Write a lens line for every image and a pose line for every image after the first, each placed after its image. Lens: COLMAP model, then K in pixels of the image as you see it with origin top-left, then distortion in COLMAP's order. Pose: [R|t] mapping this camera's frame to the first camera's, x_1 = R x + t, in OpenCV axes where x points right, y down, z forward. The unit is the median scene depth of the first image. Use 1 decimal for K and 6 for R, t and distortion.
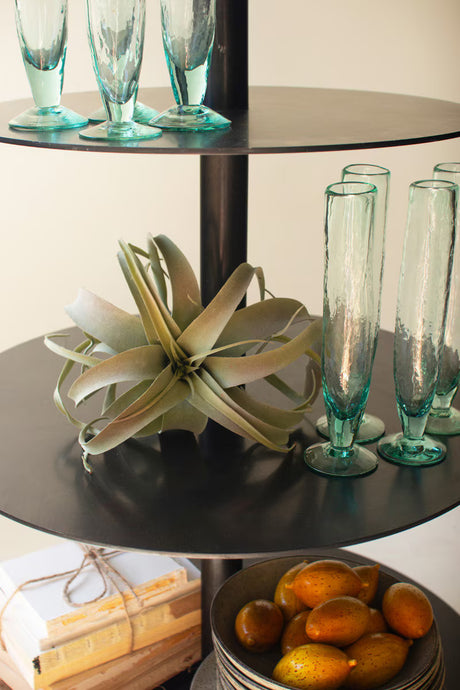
lens RADIAL K [[987.0, 0, 230.0], [0, 987.0, 345.0], [0, 0, 1]] dist [-0.037549, -0.074428]
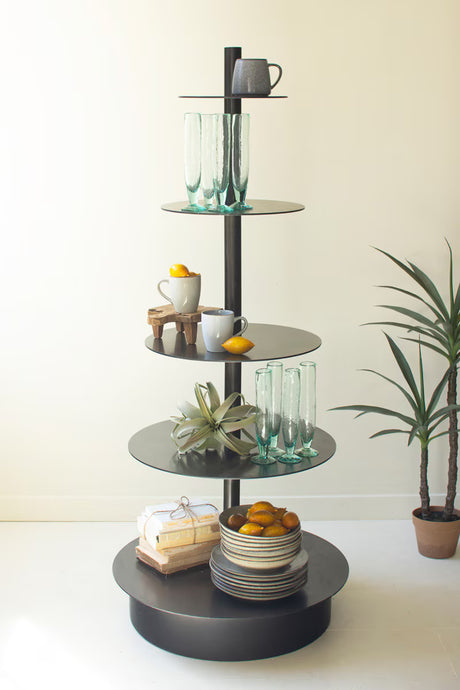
lens RADIAL K [[1082.6, 0, 230.0], [0, 1082.6, 345.0], [0, 0, 1]] dist [-0.005042, -0.035782]
pose [[0.989573, 0.043827, -0.137200, 0.420587], [-0.060054, 0.991378, -0.116462, 0.150255], [0.130912, 0.123487, 0.983673, -2.150222]]
